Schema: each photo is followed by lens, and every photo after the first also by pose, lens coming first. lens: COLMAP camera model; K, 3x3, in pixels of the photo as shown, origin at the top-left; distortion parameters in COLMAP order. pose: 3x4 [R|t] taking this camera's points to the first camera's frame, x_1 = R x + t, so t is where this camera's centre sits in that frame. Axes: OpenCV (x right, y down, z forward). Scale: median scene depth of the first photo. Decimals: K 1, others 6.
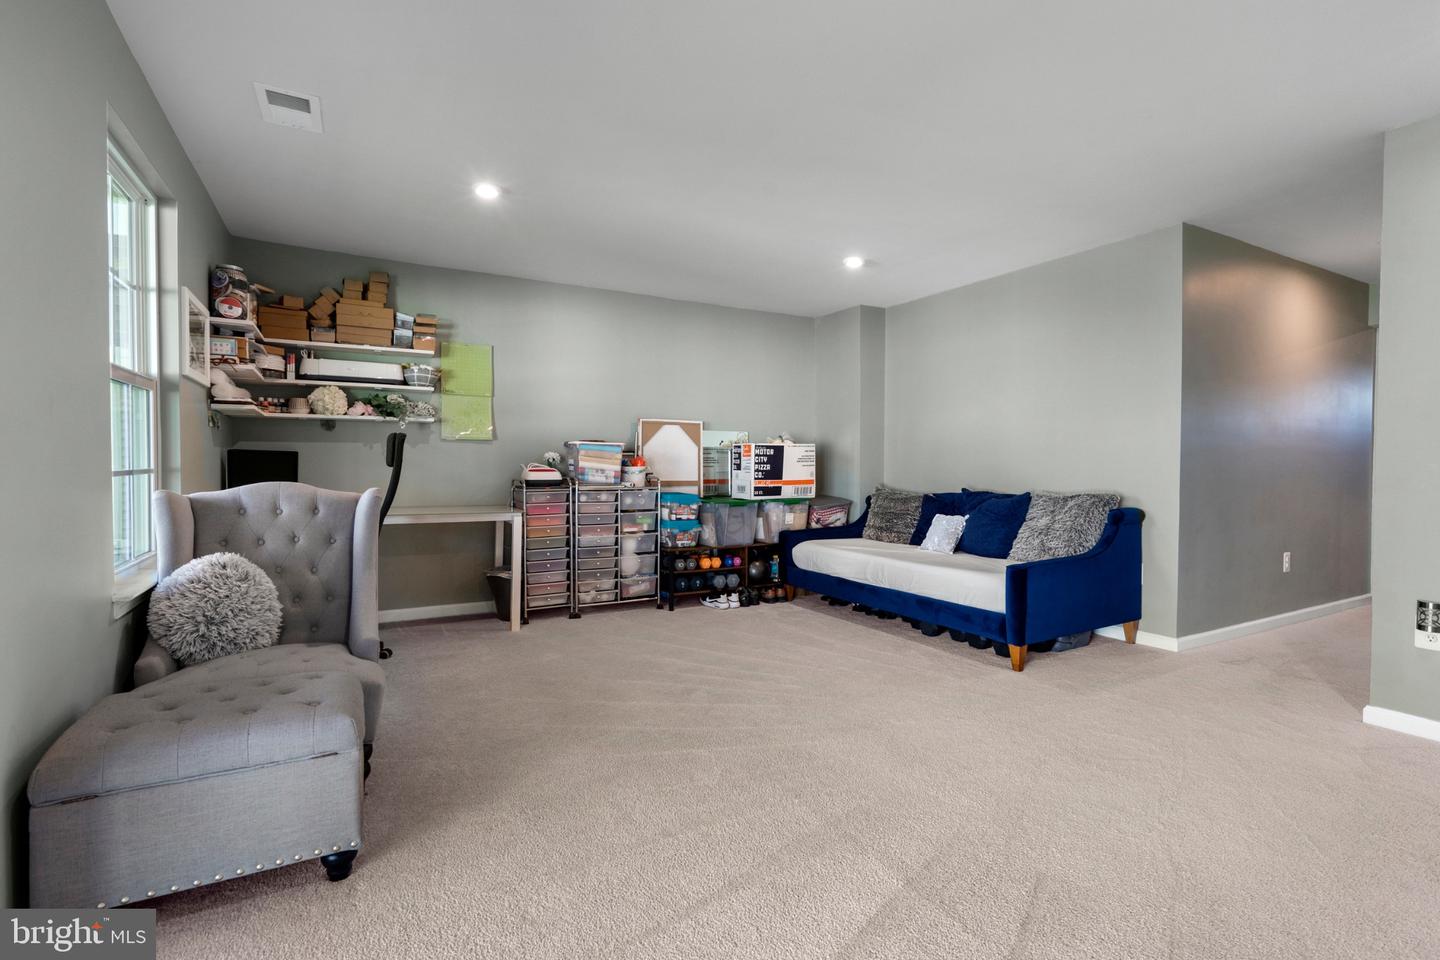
lens RADIAL K [[667.7, 0, 720.0], [0, 667.7, 480.0], [0, 0, 1]] dist [-0.003864, 0.000176]
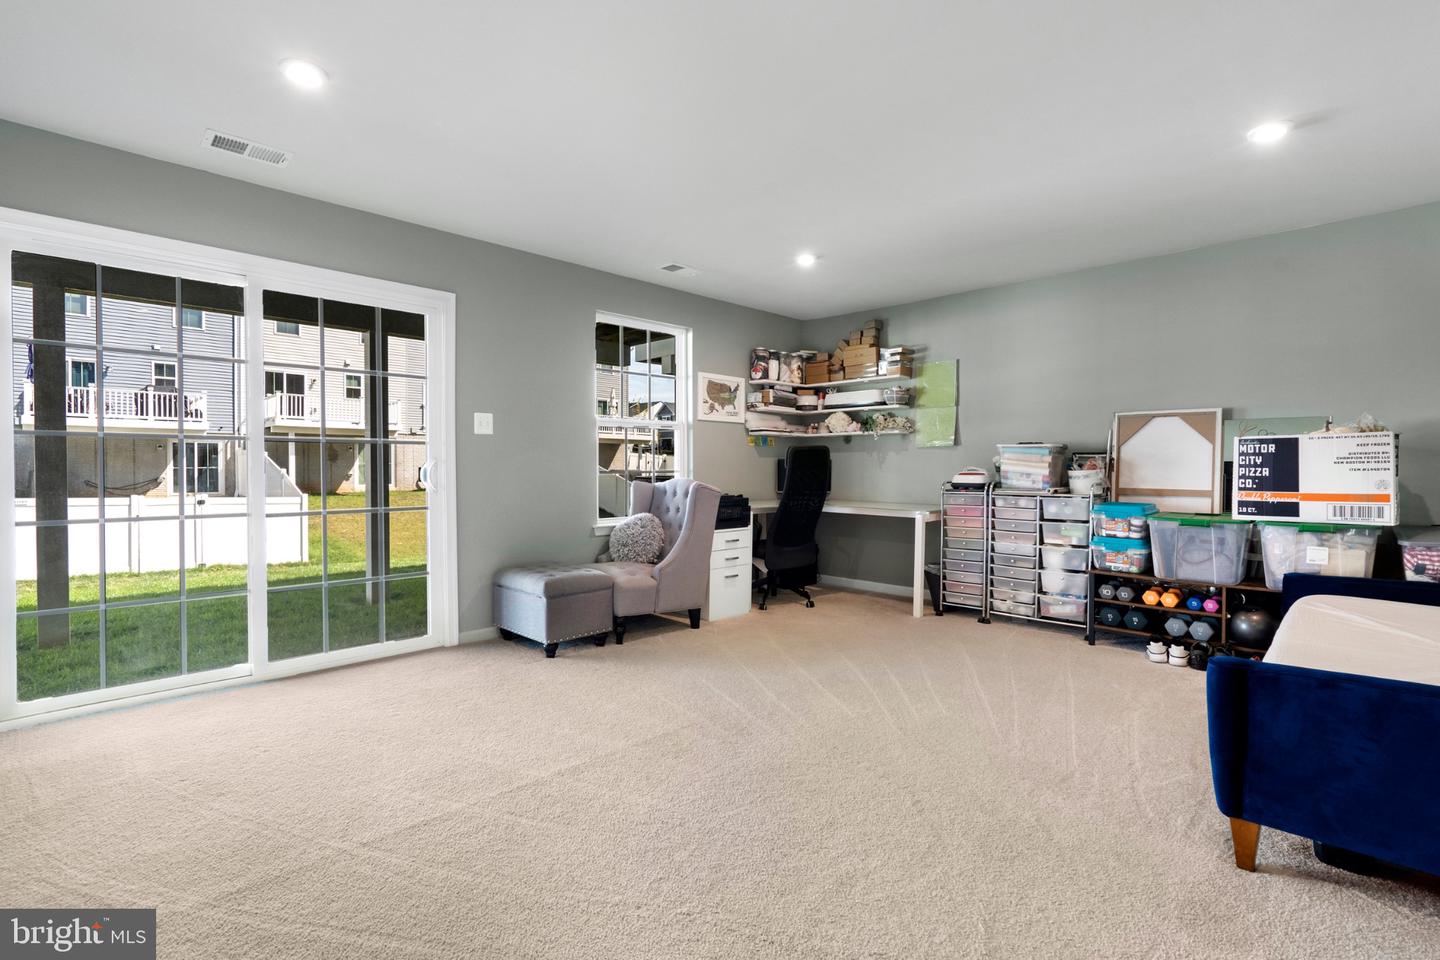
lens RADIAL K [[667.7, 0, 720.0], [0, 667.7, 480.0], [0, 0, 1]] dist [-0.003864, 0.000176]
pose [[0.271320, 0.015739, -0.962360, 0.593973], [-0.022369, 0.999699, 0.010043, -0.006226], [0.962229, 0.018802, 0.271591, 0.330811]]
